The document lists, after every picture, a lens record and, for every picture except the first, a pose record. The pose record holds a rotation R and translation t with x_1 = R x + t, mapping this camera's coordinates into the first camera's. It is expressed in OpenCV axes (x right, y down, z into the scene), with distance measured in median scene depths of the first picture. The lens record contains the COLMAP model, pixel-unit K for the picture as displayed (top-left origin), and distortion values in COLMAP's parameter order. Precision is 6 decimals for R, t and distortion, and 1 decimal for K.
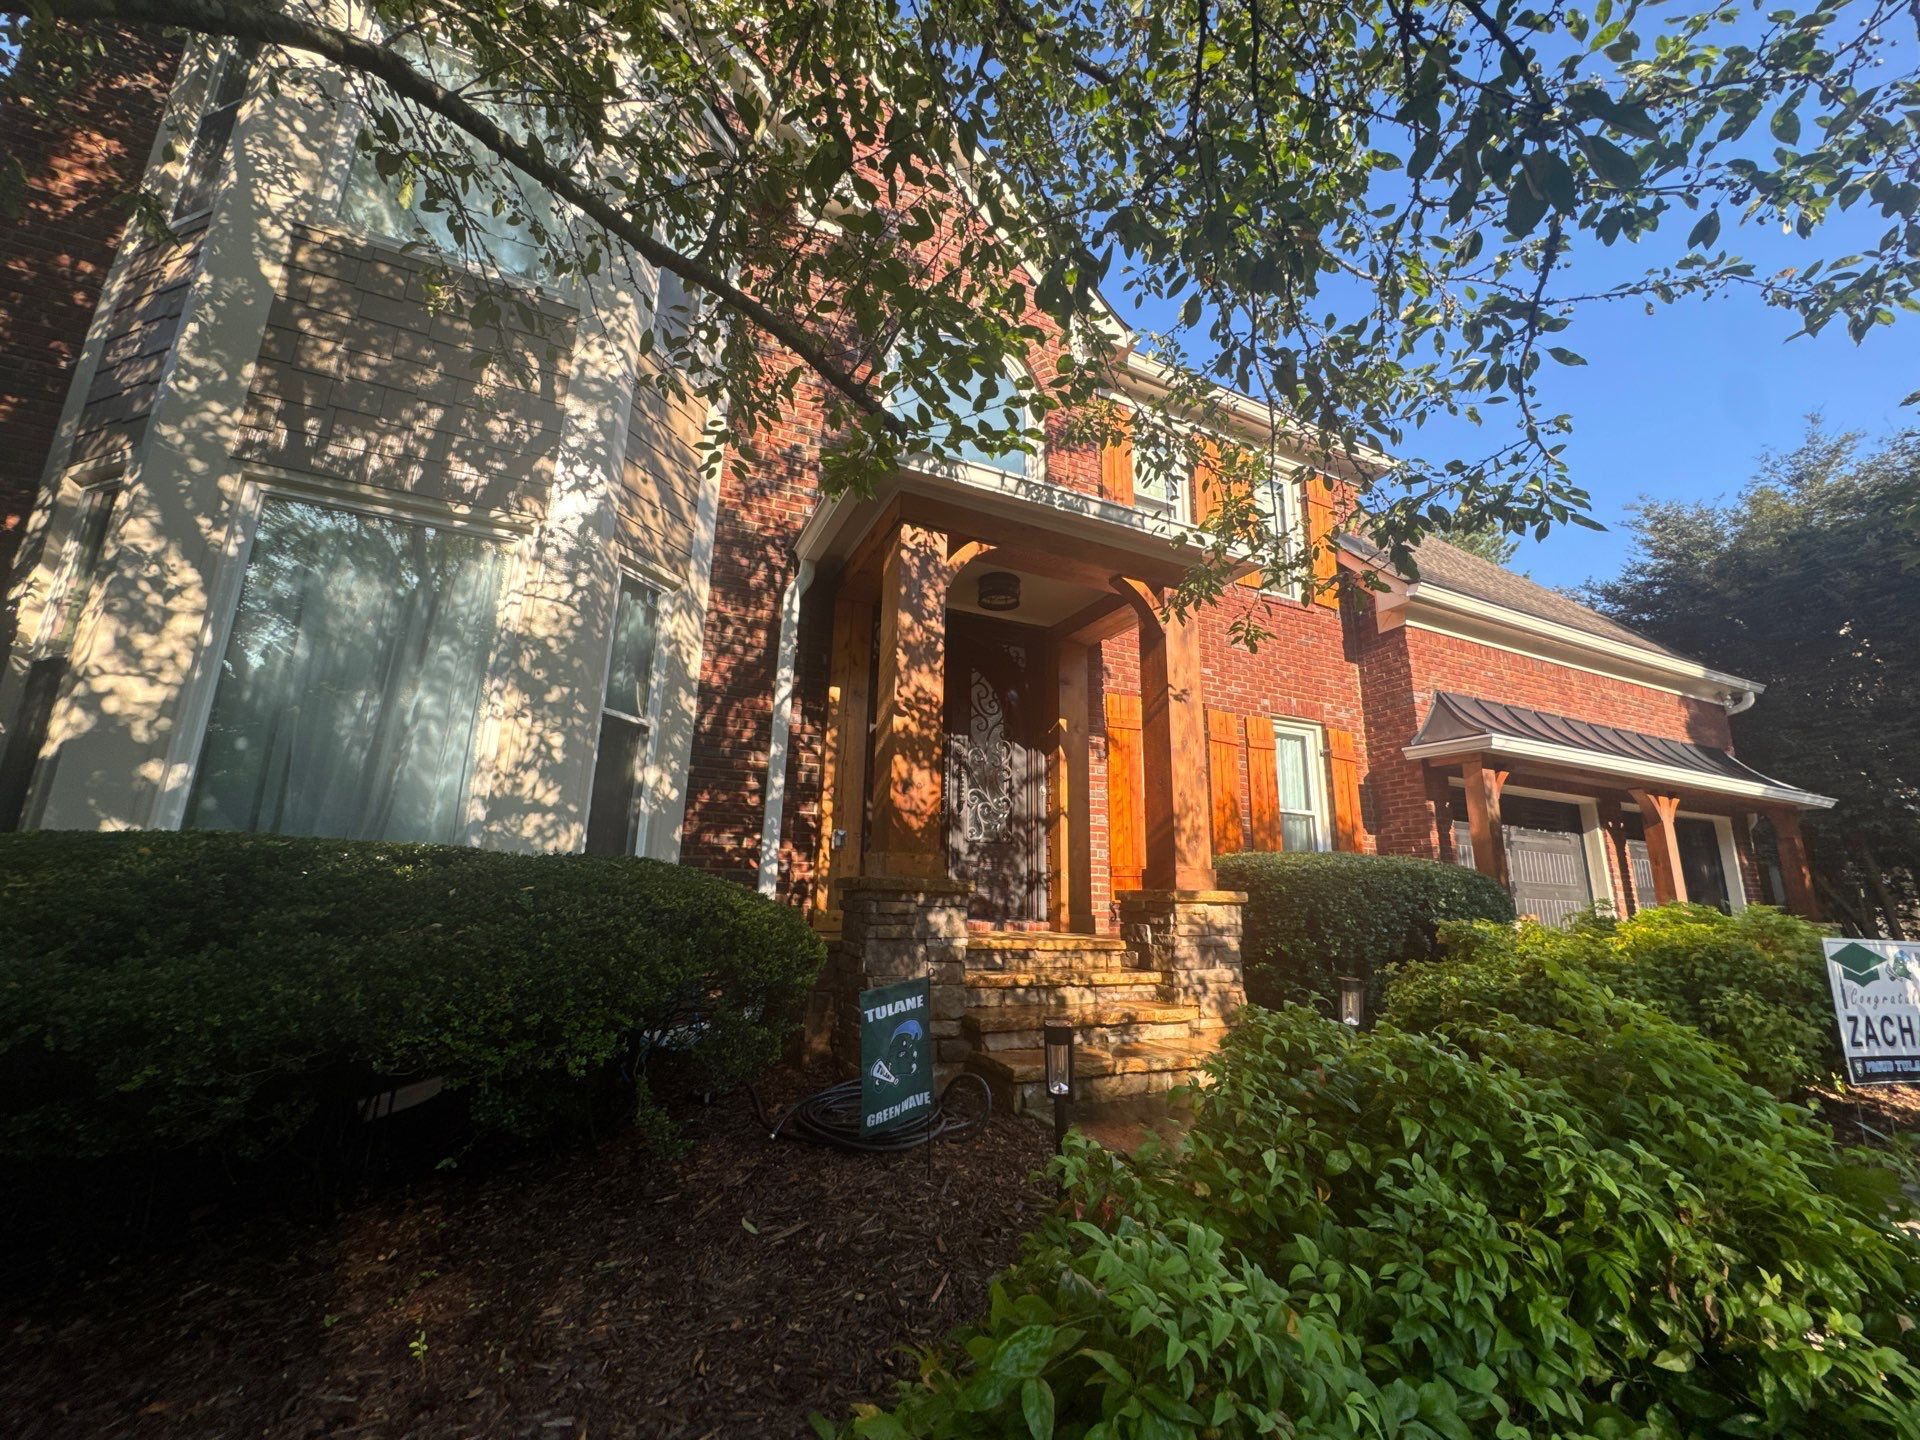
lens RADIAL K [[770.7, 0, 956.9], [0, 770.7, 721.3], [0, 0, 1]] dist [-0.001522, -0.000452]
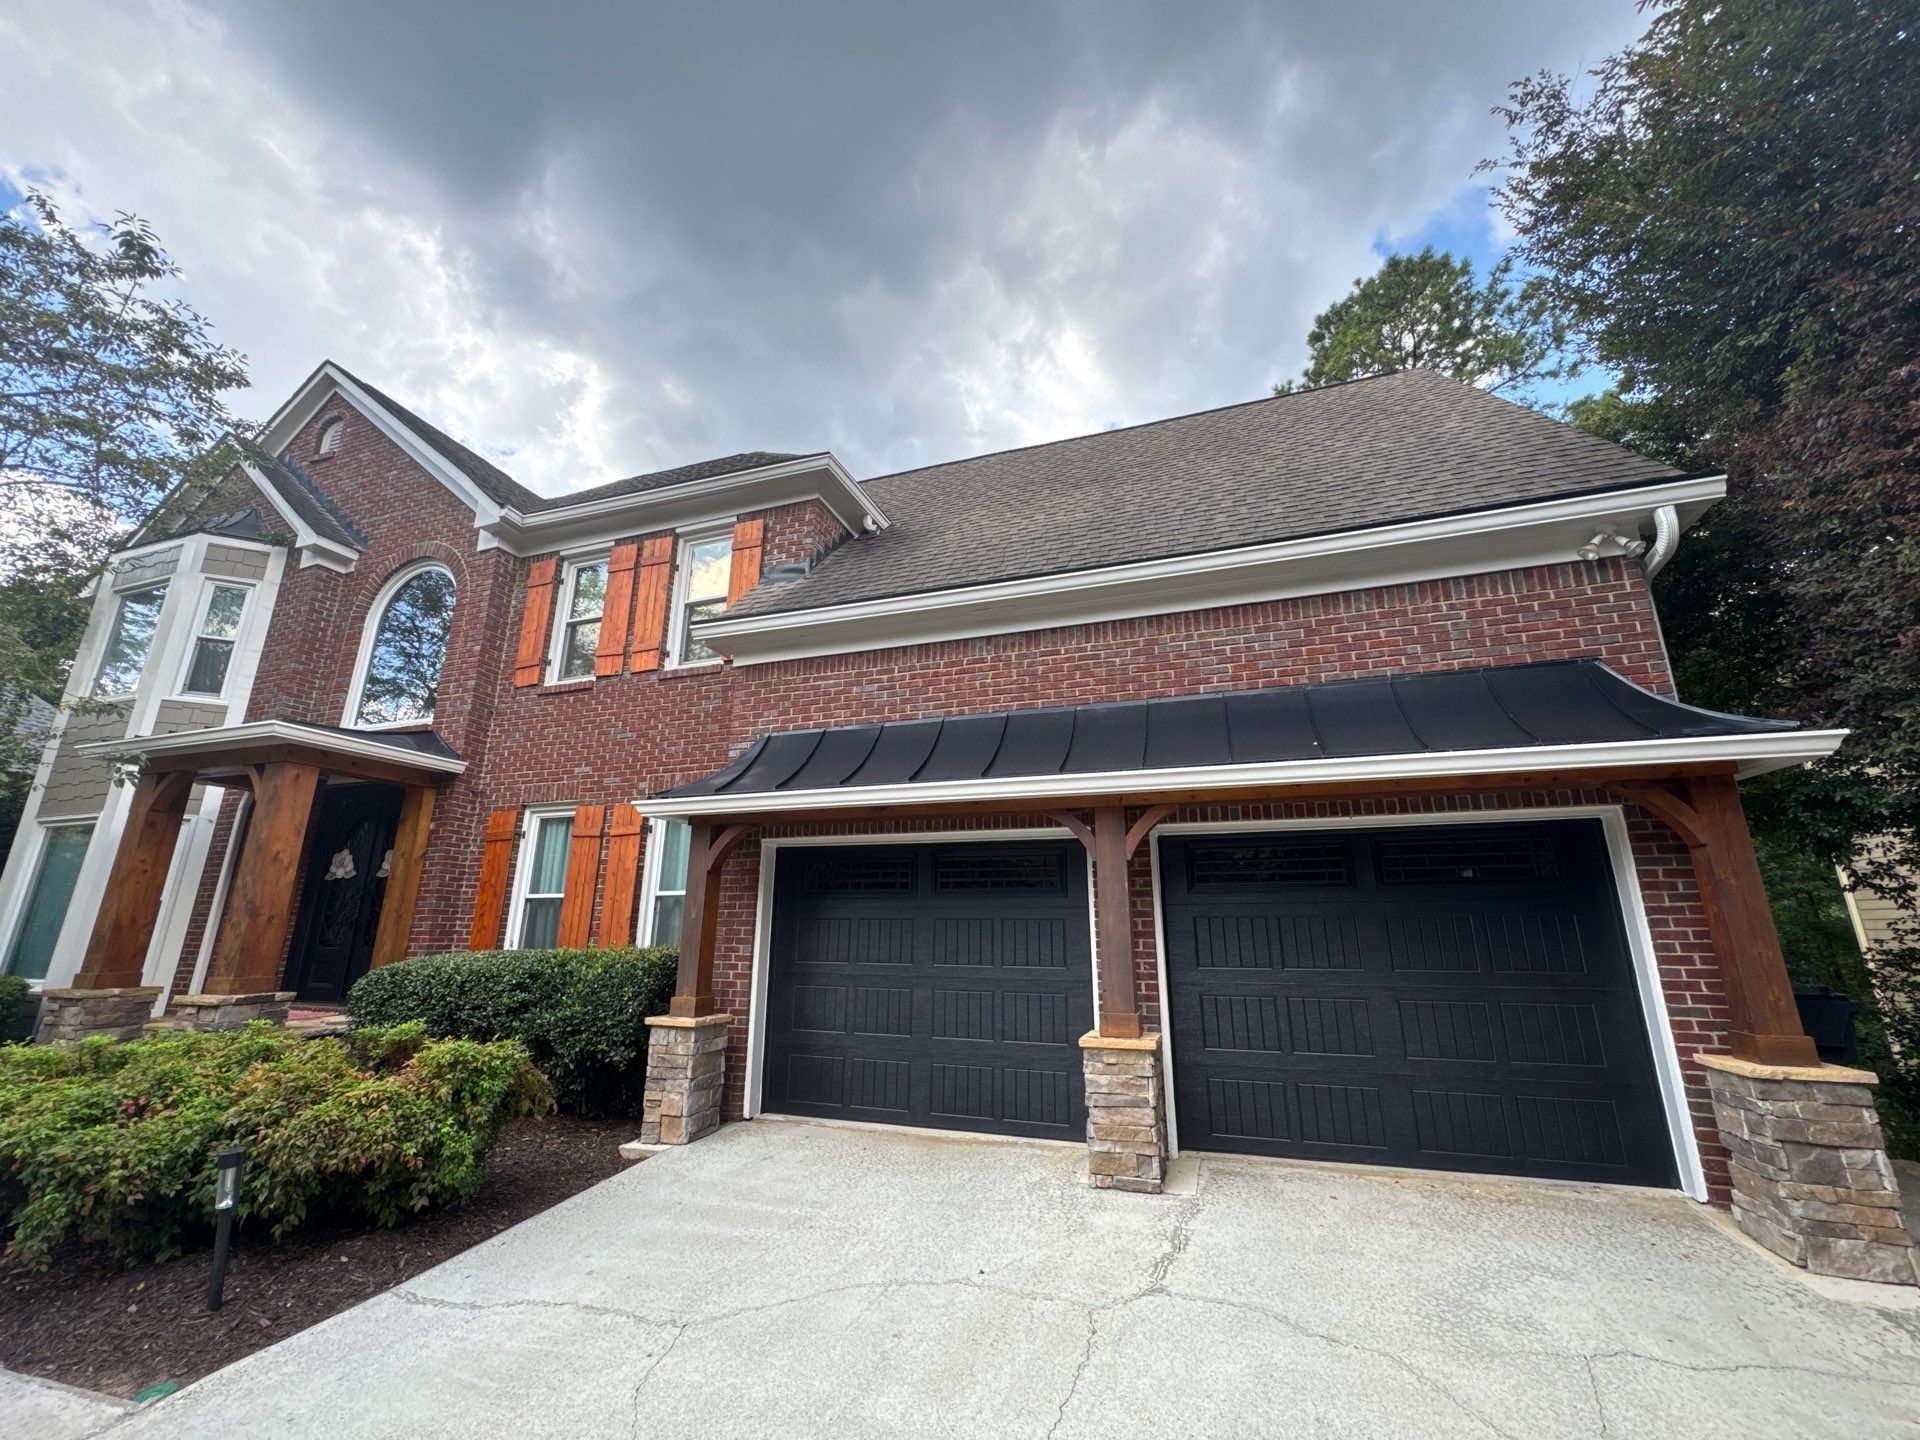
lens RADIAL K [[766.2, 0, 960.0], [0, 766.2, 720.0], [0, 0, 1]] dist [-0.000041, 0.000780]
pose [[0.719193, -0.209832, -0.662368, 2.651287], [0.174497, 0.977302, -0.120132, 0.161232], [0.672541, -0.029183, 0.739484, 1.056480]]
